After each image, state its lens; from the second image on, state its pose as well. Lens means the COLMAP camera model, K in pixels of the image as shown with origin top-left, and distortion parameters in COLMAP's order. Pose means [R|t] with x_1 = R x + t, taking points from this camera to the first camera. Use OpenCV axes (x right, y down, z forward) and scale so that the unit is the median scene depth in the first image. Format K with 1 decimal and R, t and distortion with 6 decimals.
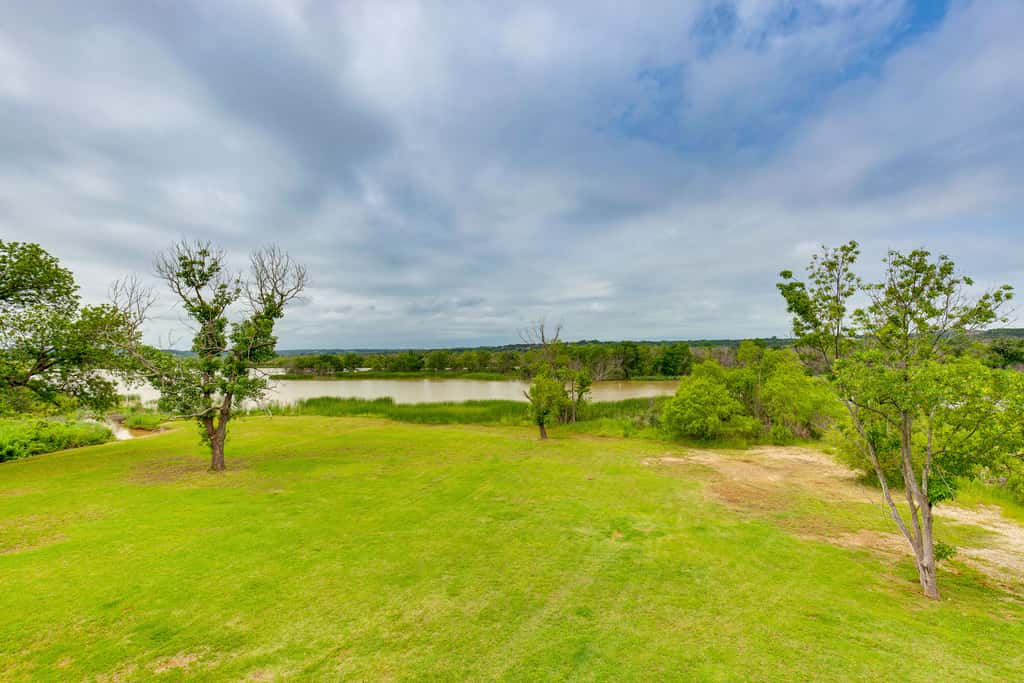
lens RADIAL K [[470.8, 0, 503.1], [0, 470.8, 344.9], [0, 0, 1]] dist [-0.031234, 0.001606]
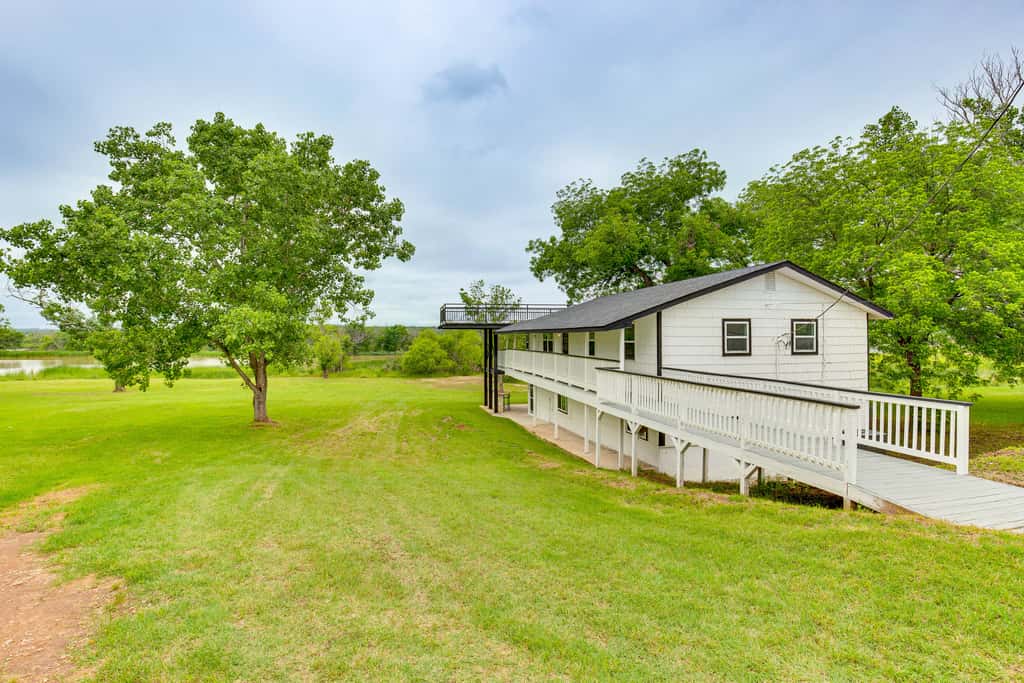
lens RADIAL K [[470.8, 0, 503.1], [0, 470.8, 344.9], [0, 0, 1]] dist [-0.031234, 0.001606]
pose [[0.827993, 0.006669, 0.560698, -0.406338], [-0.024747, 0.999390, 0.024656, 0.059244], [-0.560192, -0.034291, 0.827653, -0.776245]]
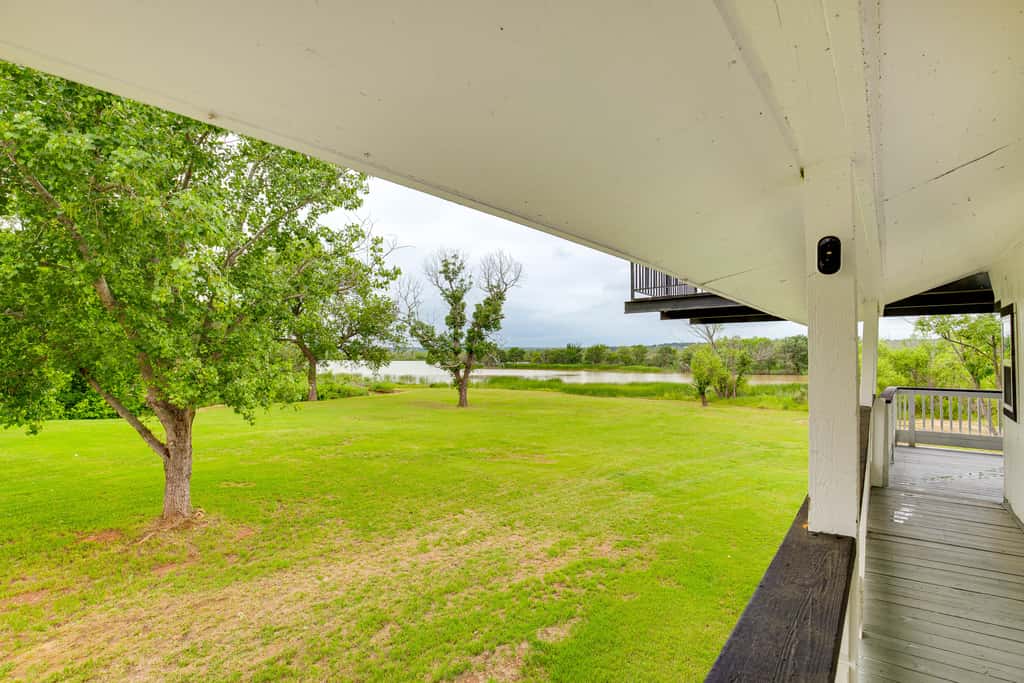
lens RADIAL K [[470.8, 0, 503.1], [0, 470.8, 344.9], [0, 0, 1]] dist [-0.031234, 0.001606]
pose [[0.949866, 0.006683, -0.312587, -0.036547], [-0.006072, 0.999977, 0.002928, 0.070672], [0.312599, -0.000883, 0.949885, -0.342369]]
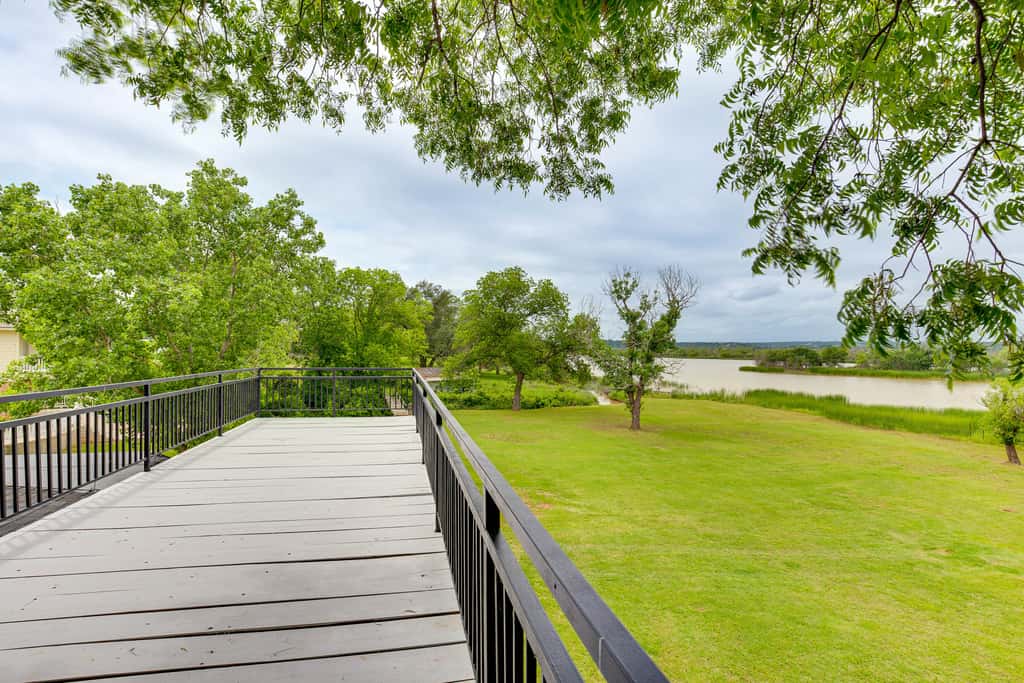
lens RADIAL K [[470.8, 0, 503.1], [0, 470.8, 344.9], [0, 0, 1]] dist [-0.031234, 0.001606]
pose [[0.568166, 0.009760, -0.822856, 0.307859], [0.004698, 0.999875, 0.015104, -0.008268], [0.822900, -0.012447, 0.568049, -0.123612]]
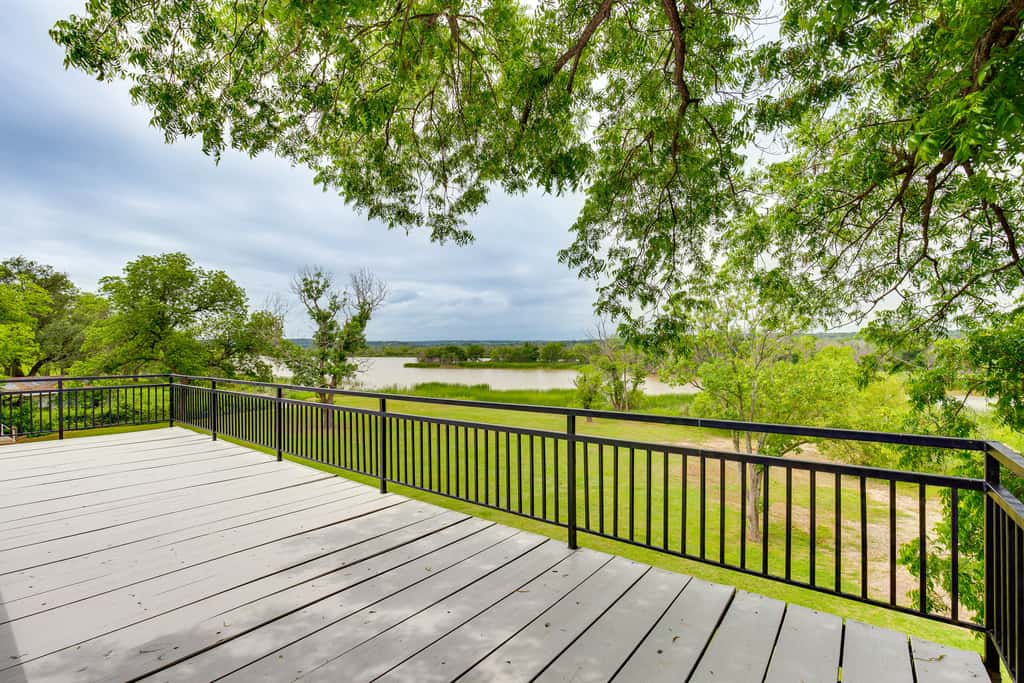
lens RADIAL K [[470.8, 0, 503.1], [0, 470.8, 344.9], [0, 0, 1]] dist [-0.031234, 0.001606]
pose [[0.961066, 0.007220, -0.276225, 0.280537], [-0.002255, 0.999830, 0.018288, -0.011515], [0.276310, -0.016954, 0.960919, -0.212186]]
